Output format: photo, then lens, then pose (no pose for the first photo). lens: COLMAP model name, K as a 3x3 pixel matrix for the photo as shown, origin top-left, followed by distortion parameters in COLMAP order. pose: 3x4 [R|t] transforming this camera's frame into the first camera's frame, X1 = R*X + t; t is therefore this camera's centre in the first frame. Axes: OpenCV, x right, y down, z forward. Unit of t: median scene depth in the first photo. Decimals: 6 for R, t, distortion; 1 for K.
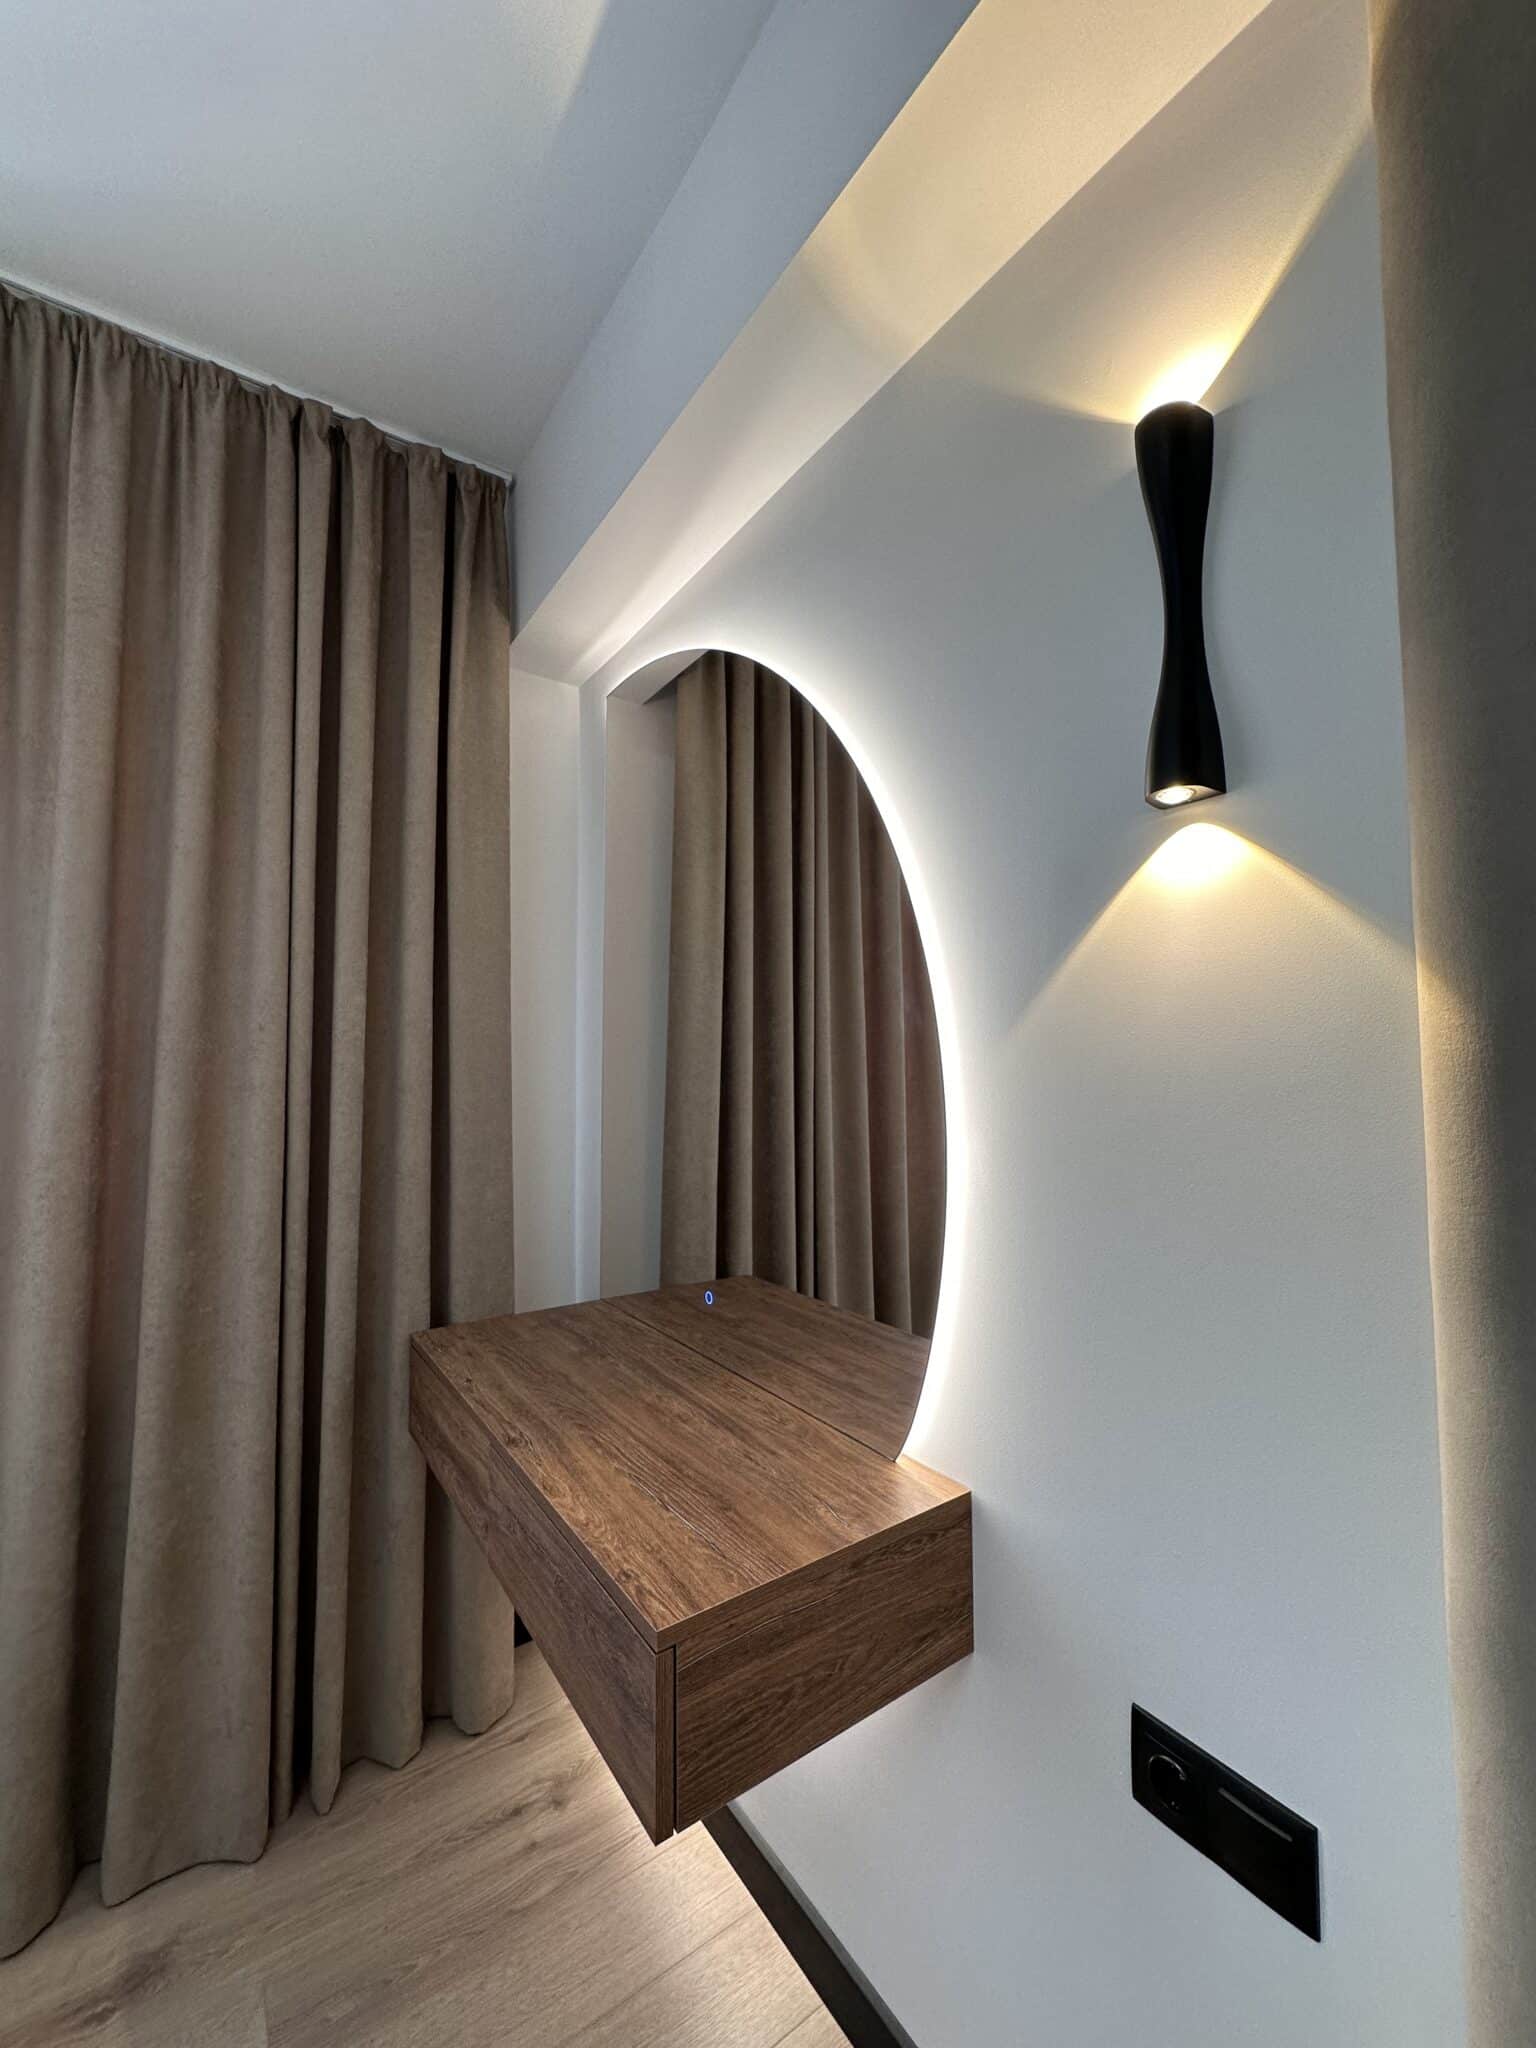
lens RADIAL K [[822.6, 0, 767.4], [0, 822.6, 1029.8], [0, 0, 1]] dist [-0.002087, -0.000196]
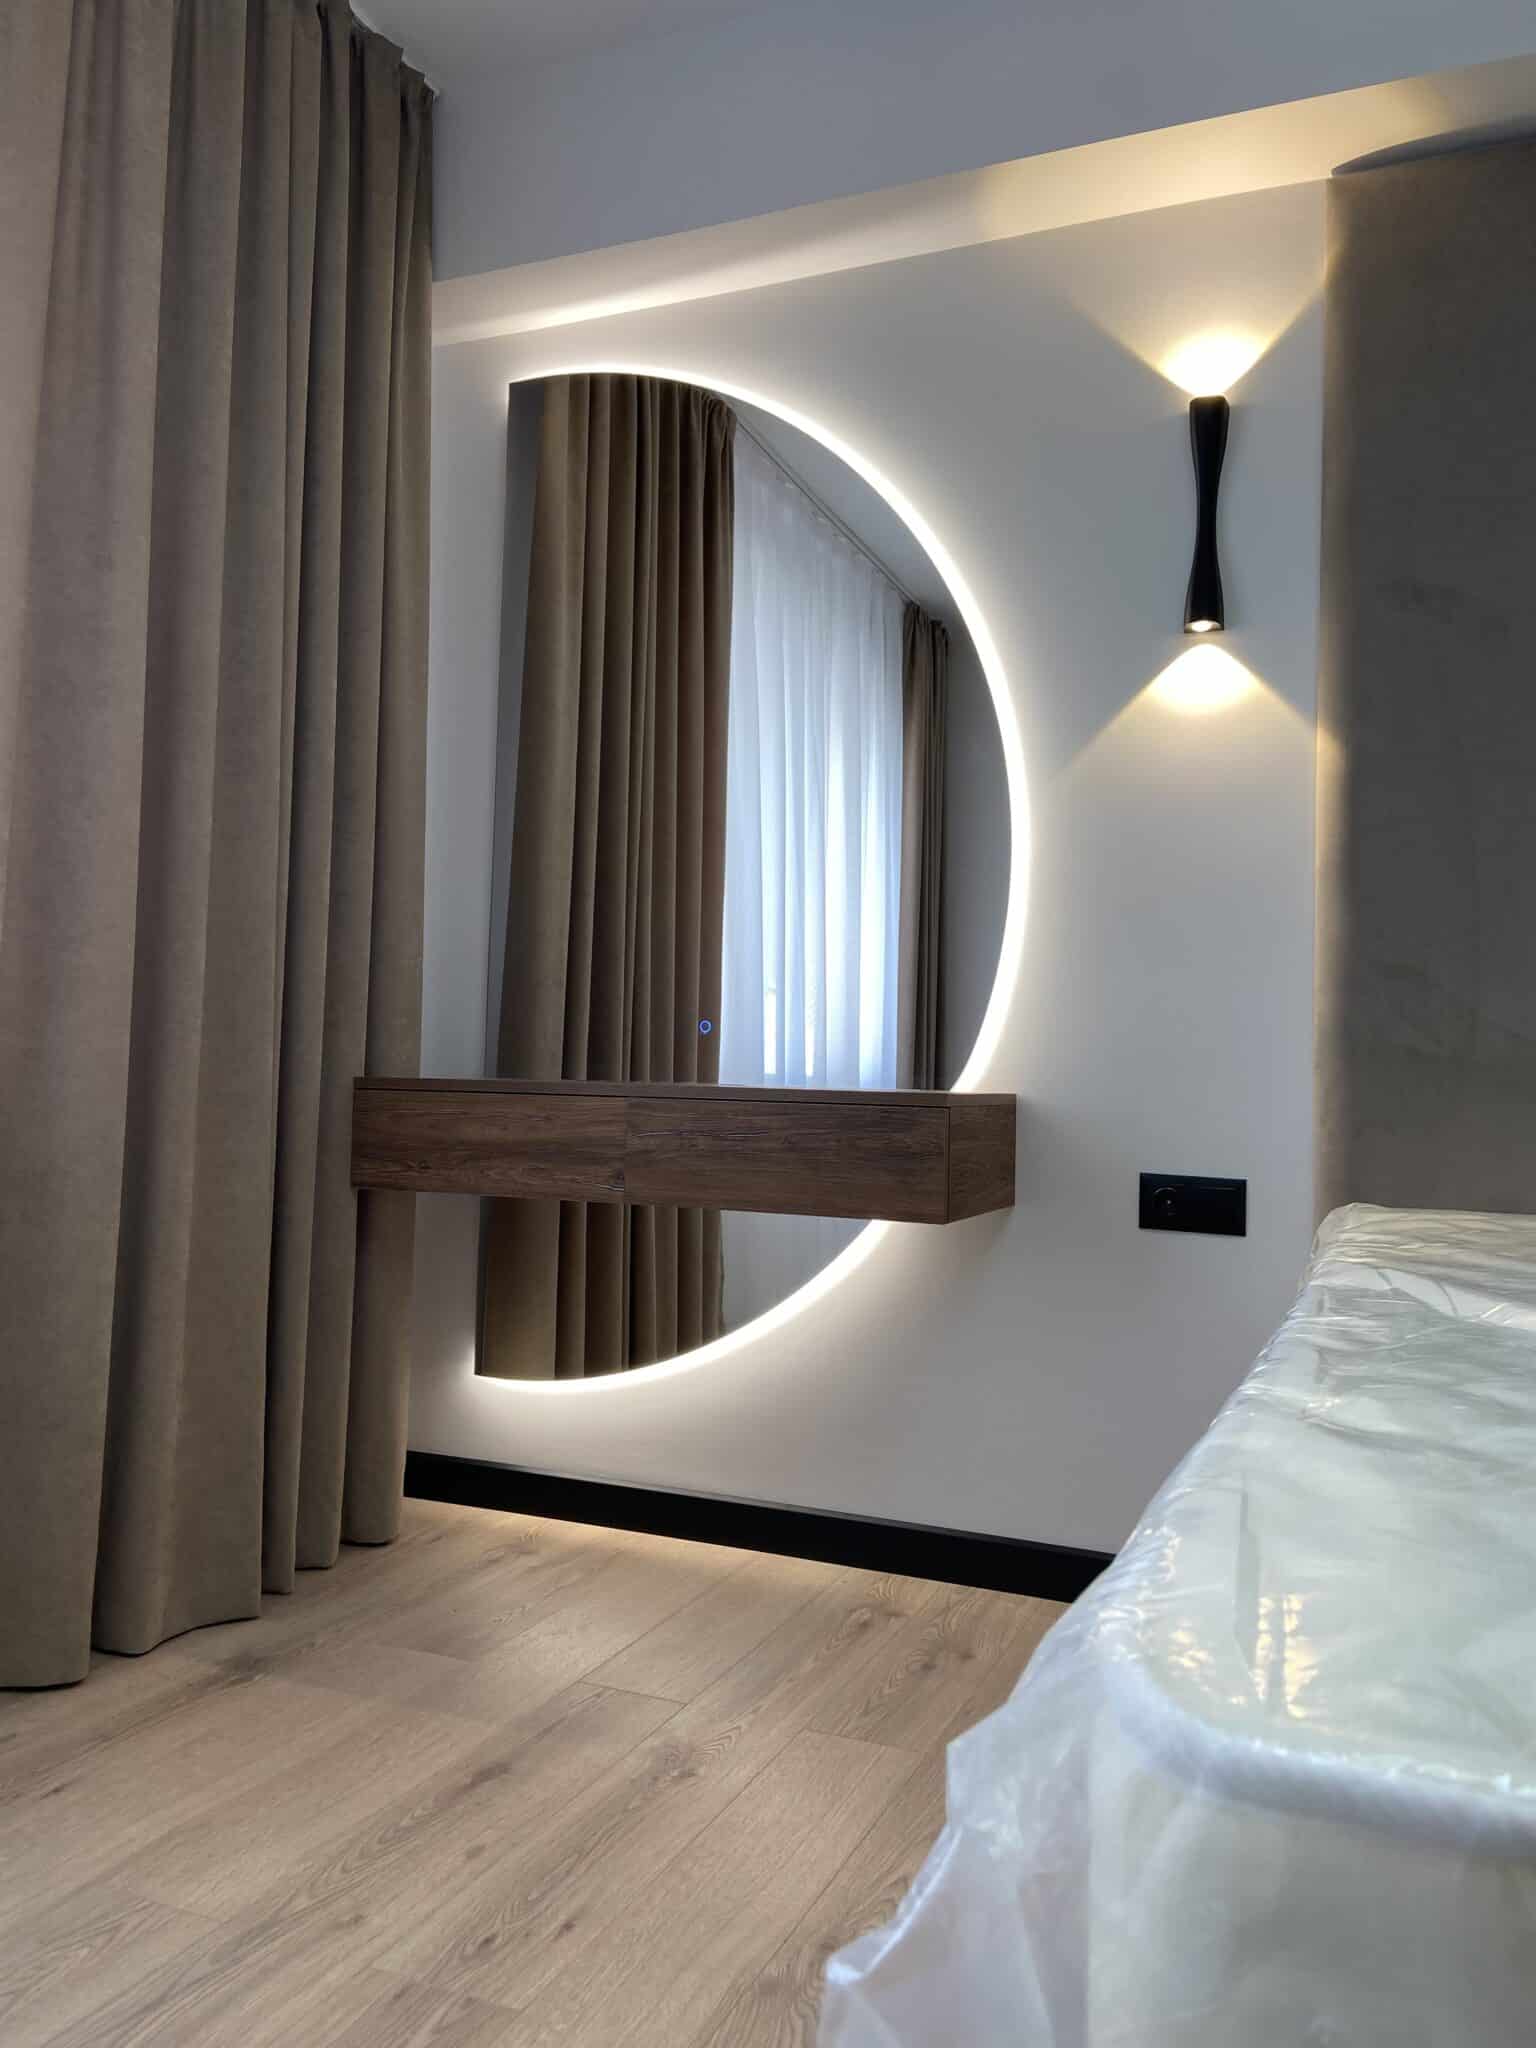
lens RADIAL K [[1535.1, 0, 752.4], [0, 1535.1, 1001.9], [0, 0, 1]] dist [0.066525, 0.000470]
pose [[0.843236, 0.061851, 0.533973, -1.892946], [-0.058638, 0.998014, -0.023002, 0.602974], [-0.534336, -0.011915, 0.845188, -1.196449]]
